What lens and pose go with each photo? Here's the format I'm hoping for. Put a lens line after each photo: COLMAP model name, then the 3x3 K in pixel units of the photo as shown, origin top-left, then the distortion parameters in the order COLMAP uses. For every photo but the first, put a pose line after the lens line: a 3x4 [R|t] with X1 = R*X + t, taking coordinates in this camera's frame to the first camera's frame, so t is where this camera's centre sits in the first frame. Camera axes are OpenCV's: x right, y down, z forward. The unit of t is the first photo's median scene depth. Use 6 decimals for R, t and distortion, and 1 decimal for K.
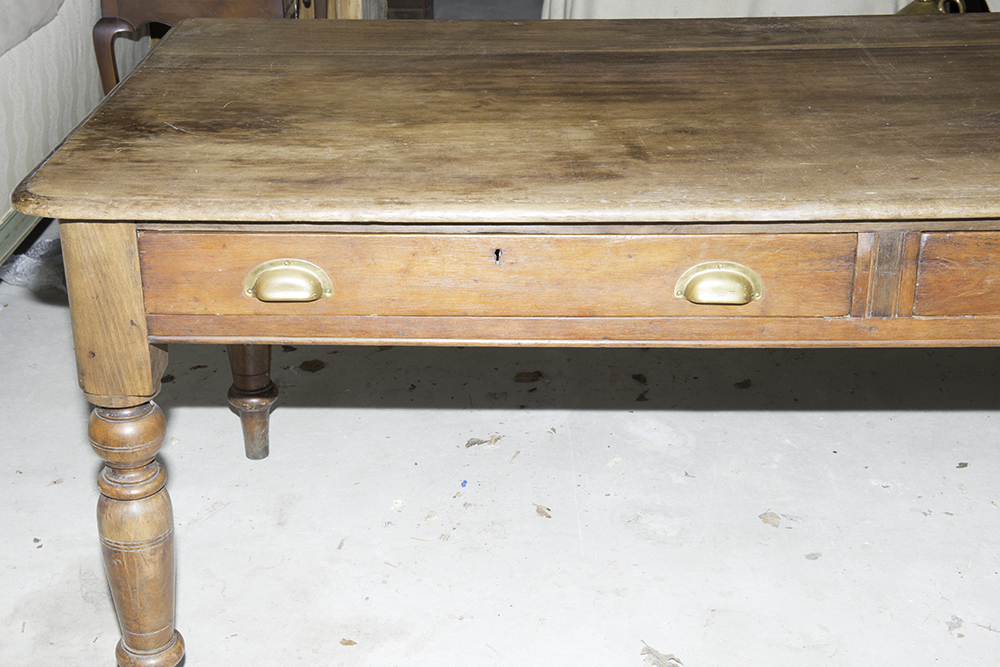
lens RADIAL K [[1443.6, 0, 500.4], [0, 1443.6, 335.8], [0, 0, 1]] dist [0.122665, 0.000000]
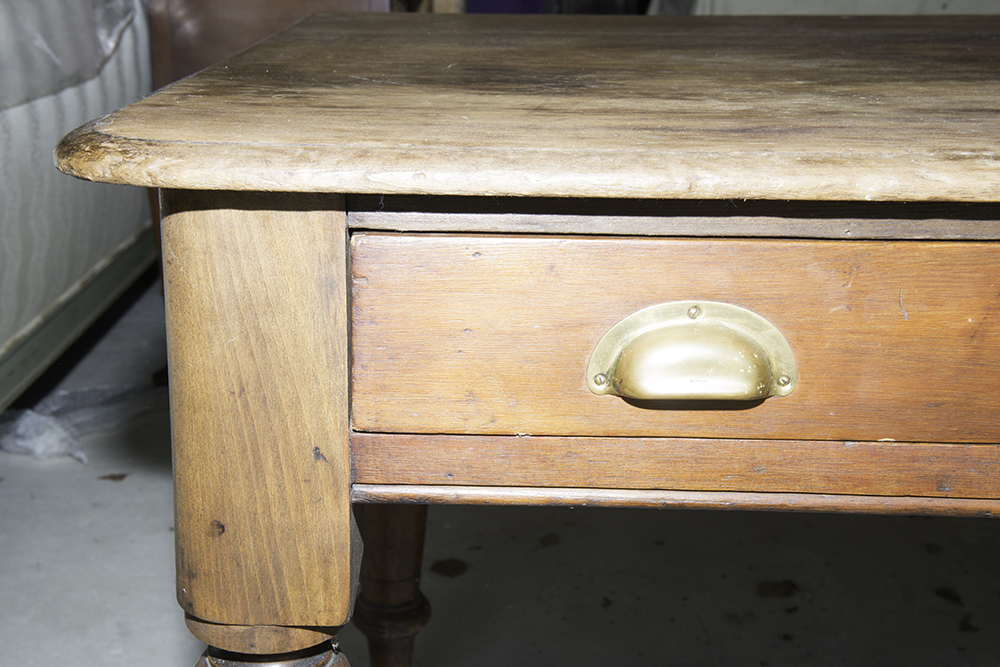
lens RADIAL K [[1443.6, 0, 492.7], [0, 1443.6, 334.1], [0, 0, 1]] dist [0.122665, 0.000000]
pose [[0.999937, 0.010903, 0.002582, -0.195296], [-0.010418, 0.989510, -0.144086, 0.016543], [-0.004126, 0.144050, 0.989562, 0.550956]]
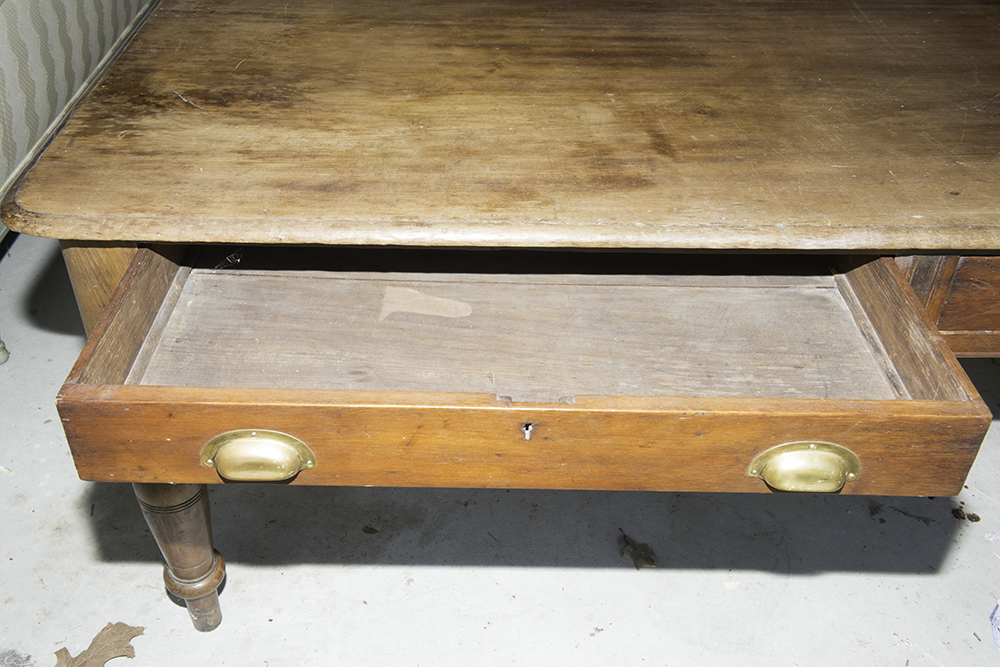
lens RADIAL K [[943.7, 0, 497.4], [0, 943.7, 333.1], [0, 0, 1]] dist [0.017595, 0.000000]
pose [[0.999354, 0.008032, 0.035030, -0.037123], [-0.016163, 0.971018, 0.238459, -0.154971], [-0.032099, -0.238872, 0.970520, 0.363506]]
